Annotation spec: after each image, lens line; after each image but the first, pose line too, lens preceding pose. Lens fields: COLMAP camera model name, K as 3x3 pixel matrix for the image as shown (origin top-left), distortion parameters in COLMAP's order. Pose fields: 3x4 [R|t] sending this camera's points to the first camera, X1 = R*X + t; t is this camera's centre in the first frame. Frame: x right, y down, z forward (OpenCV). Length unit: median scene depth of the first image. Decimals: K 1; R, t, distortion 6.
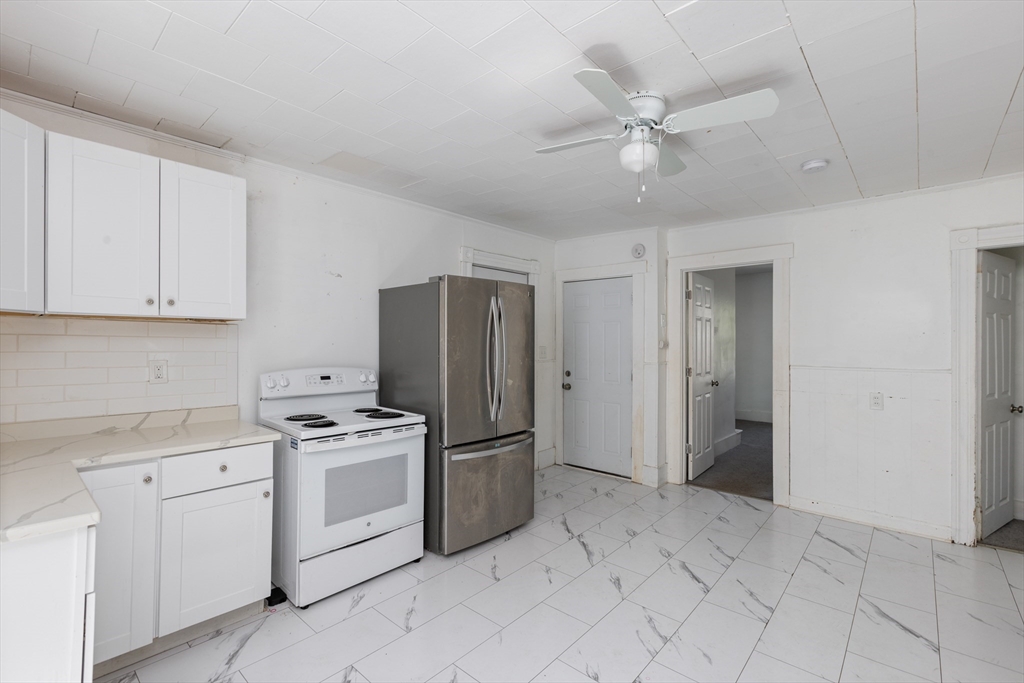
lens RADIAL K [[461.6, 0, 512.0], [0, 461.6, 341.5], [0, 0, 1]] dist [0.000147, -0.000298]
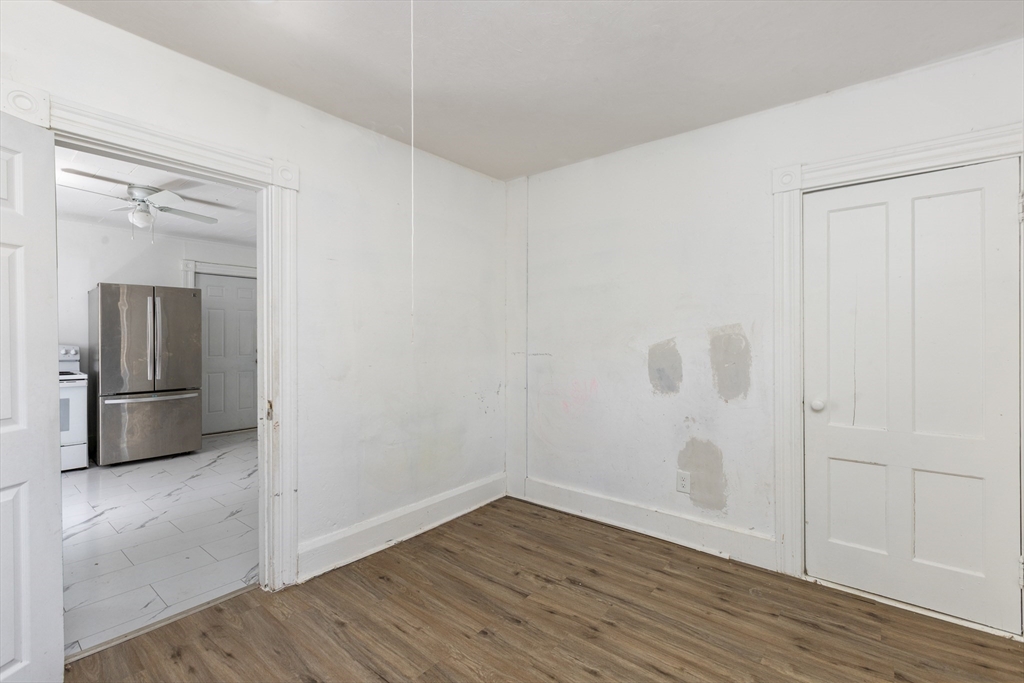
lens RADIAL K [[461.6, 0, 512.0], [0, 461.6, 341.5], [0, 0, 1]] dist [0.000147, -0.000298]
pose [[0.999538, -0.002764, 0.030272, 1.173797], [0.002600, 0.999982, 0.005467, 0.046612], [-0.030286, -0.005386, 0.999527, -0.574679]]
